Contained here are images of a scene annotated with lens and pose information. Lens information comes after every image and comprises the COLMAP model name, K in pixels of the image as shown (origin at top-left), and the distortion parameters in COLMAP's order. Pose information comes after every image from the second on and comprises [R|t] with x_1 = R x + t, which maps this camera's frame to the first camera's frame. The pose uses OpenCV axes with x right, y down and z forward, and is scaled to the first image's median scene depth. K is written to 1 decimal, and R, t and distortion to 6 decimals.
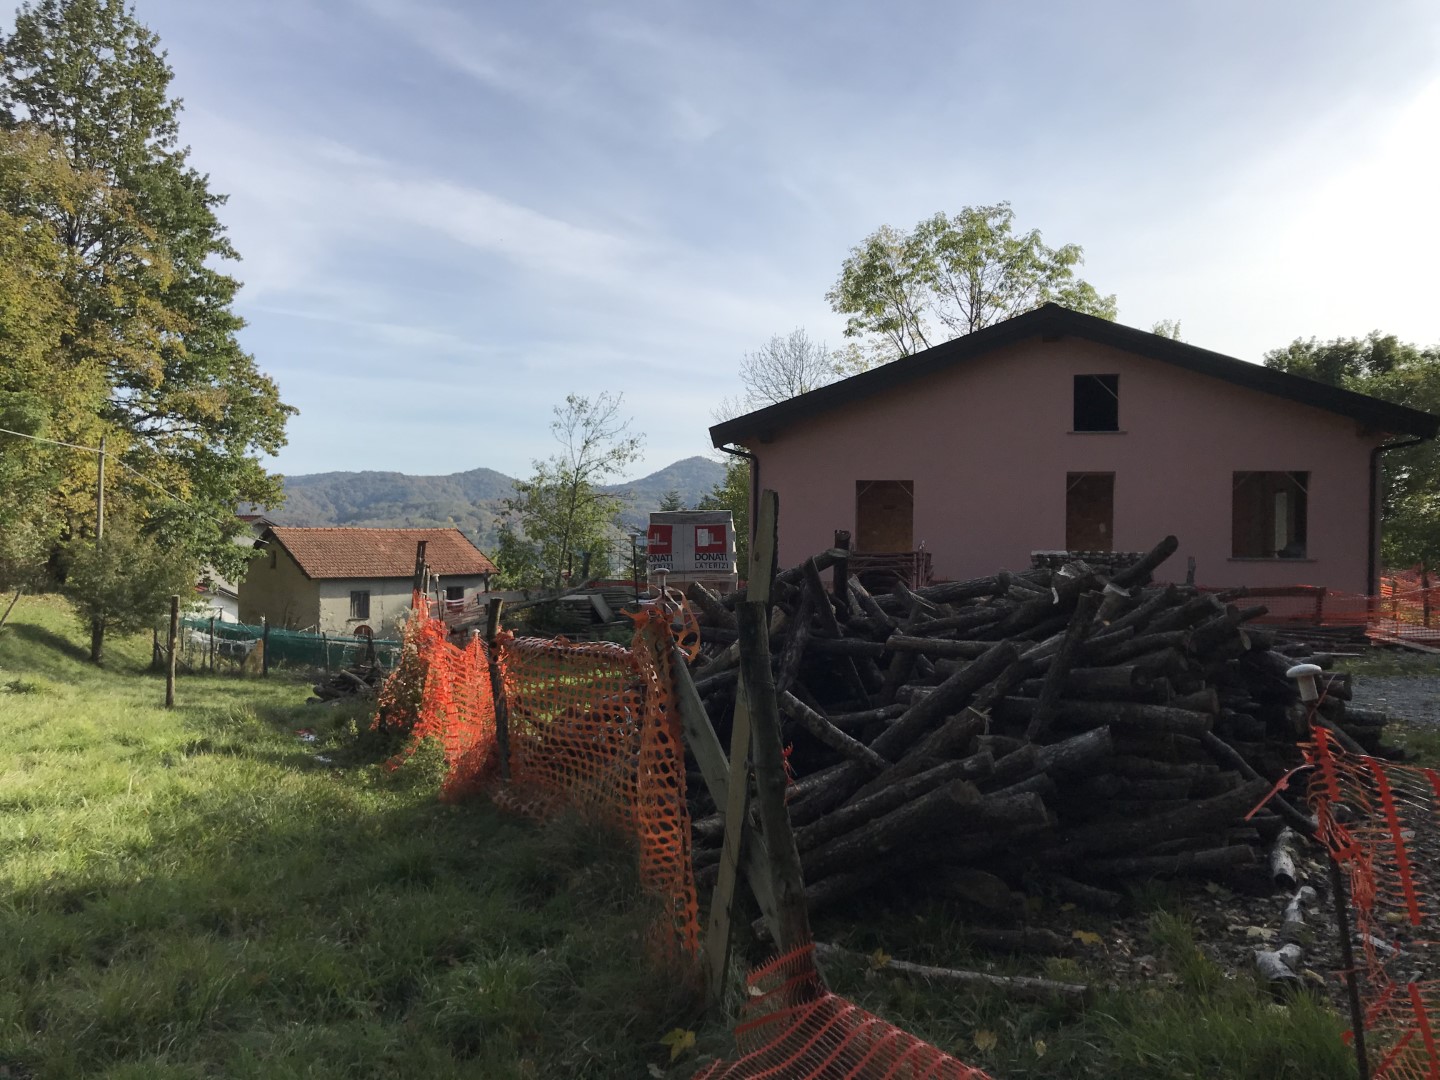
lens RADIAL K [[1194.8, 0, 722.0], [0, 1194.8, 543.3], [0, 0, 1]] dist [-0.007372, 0.024755]
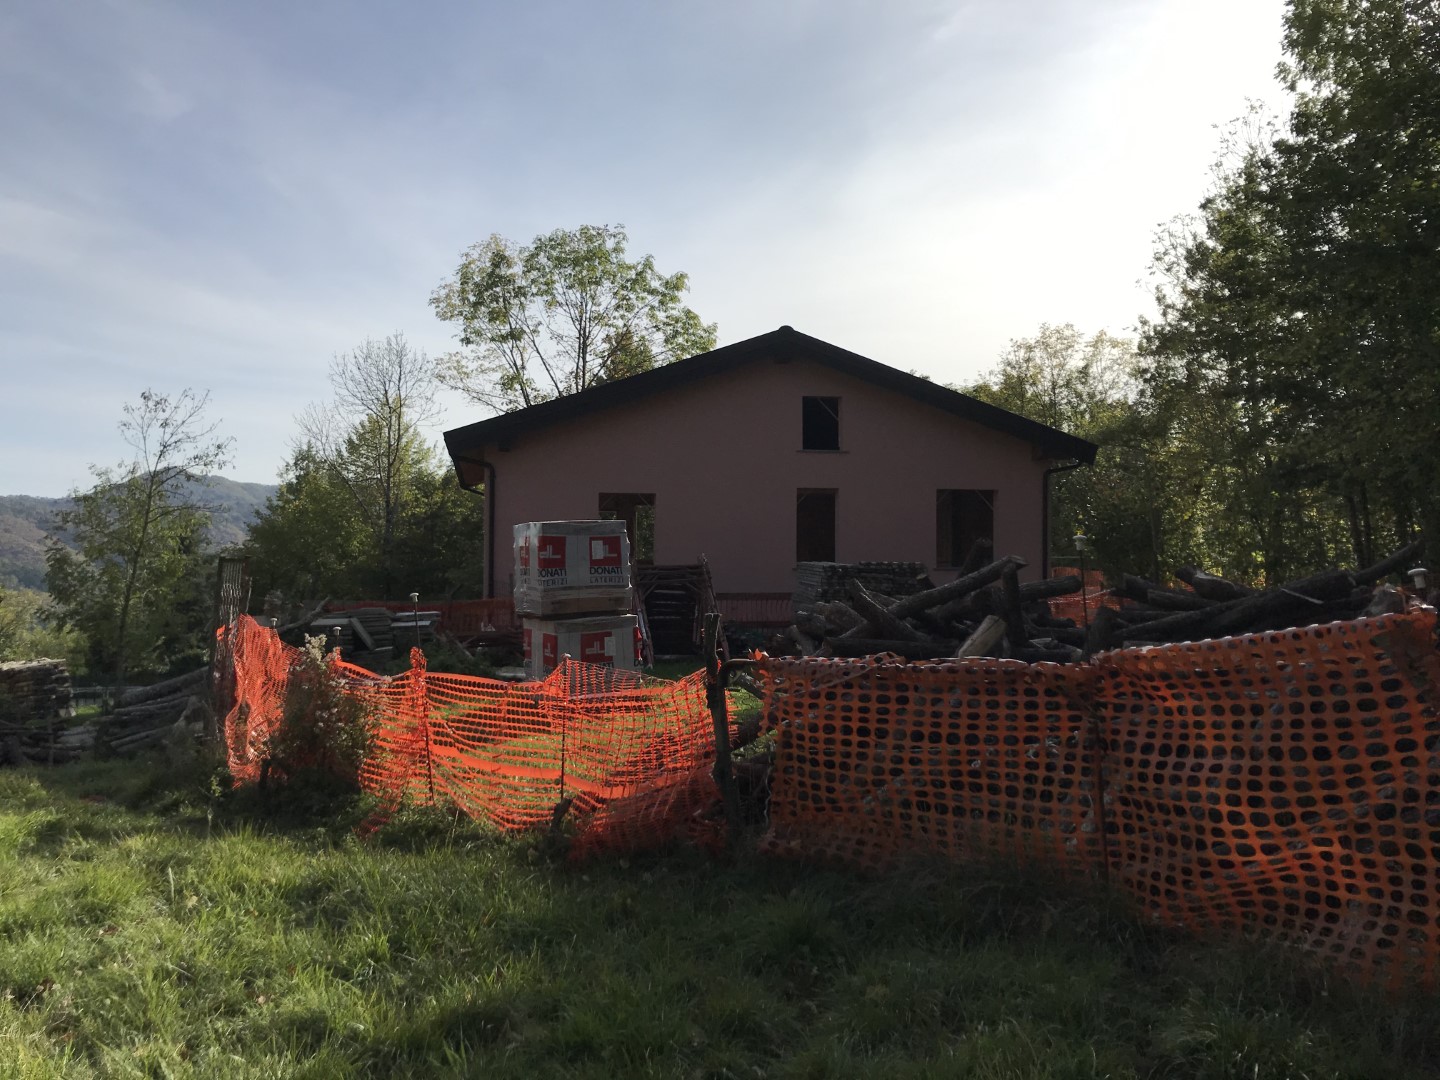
lens RADIAL K [[1194.8, 0, 719.8], [0, 1194.8, 535.0], [0, 0, 1]] dist [-0.007372, 0.024755]
pose [[0.899872, -0.000426, 0.436155, -0.133108], [0.009935, 0.999760, -0.019522, 0.001103], [-0.436042, 0.021901, 0.899660, 0.045494]]
